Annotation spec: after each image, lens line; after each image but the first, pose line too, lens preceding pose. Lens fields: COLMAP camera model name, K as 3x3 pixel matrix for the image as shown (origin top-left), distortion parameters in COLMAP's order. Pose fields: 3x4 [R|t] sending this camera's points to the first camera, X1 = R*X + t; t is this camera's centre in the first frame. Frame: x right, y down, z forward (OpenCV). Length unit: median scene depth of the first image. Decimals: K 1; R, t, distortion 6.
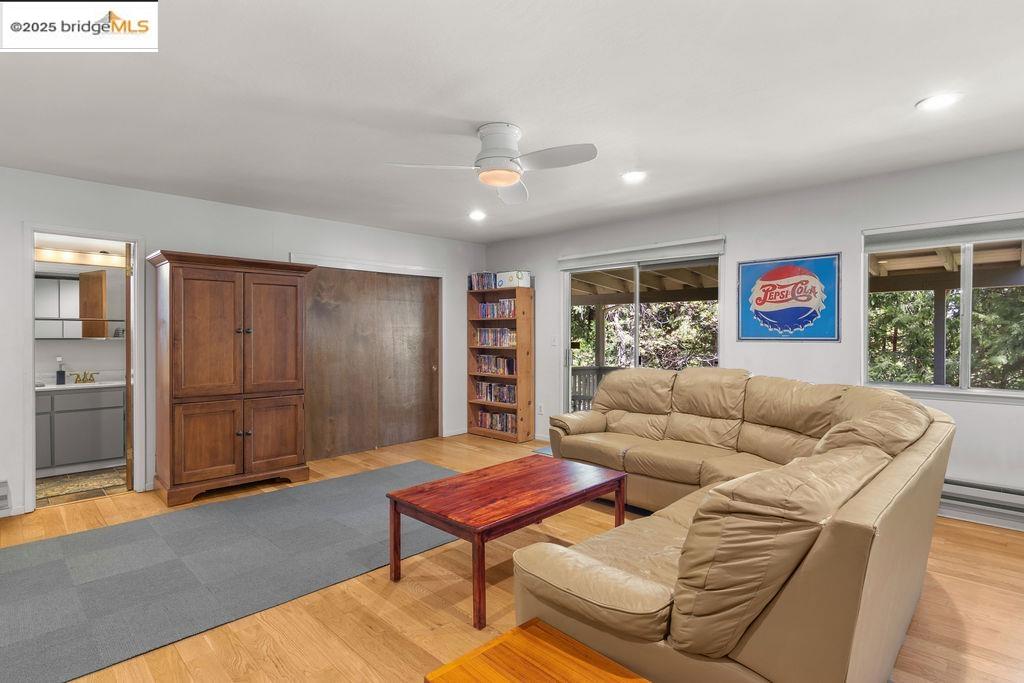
lens RADIAL K [[521.9, 0, 514.6], [0, 521.9, 337.9], [0, 0, 1]] dist [0.000645, -0.000043]
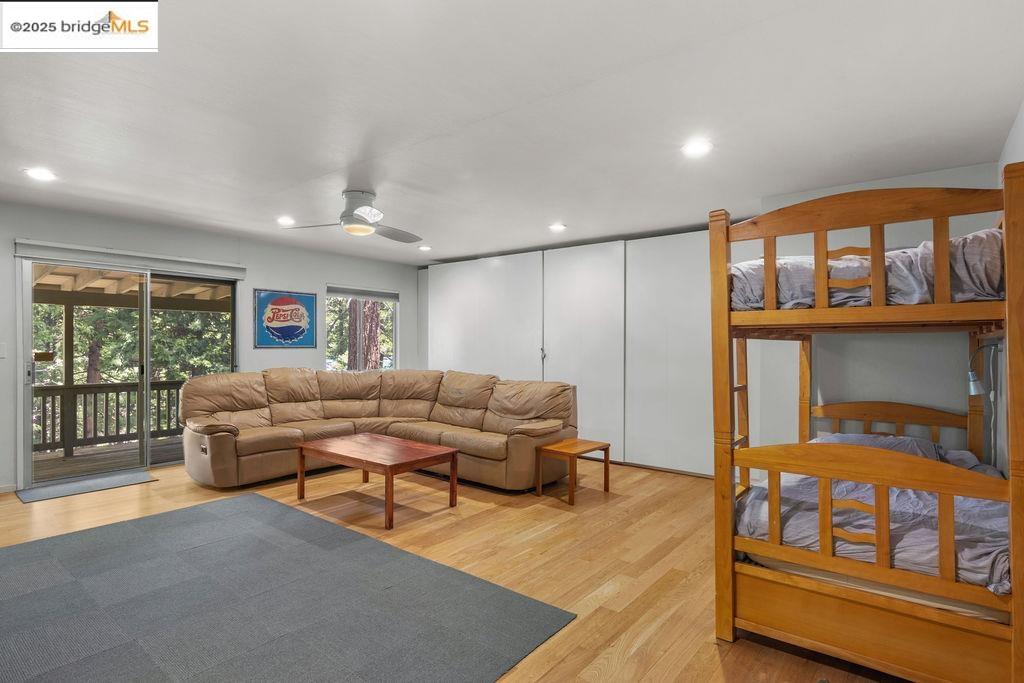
lens RADIAL K [[521.9, 0, 514.5], [0, 521.9, 341.8], [0, 0, 1]] dist [0.000645, -0.000043]
pose [[-0.097101, 0.006655, 0.995252, -0.988364], [0.006514, 0.999960, -0.006051, 0.000716], [-0.995253, 0.005896, -0.097141, 0.508039]]
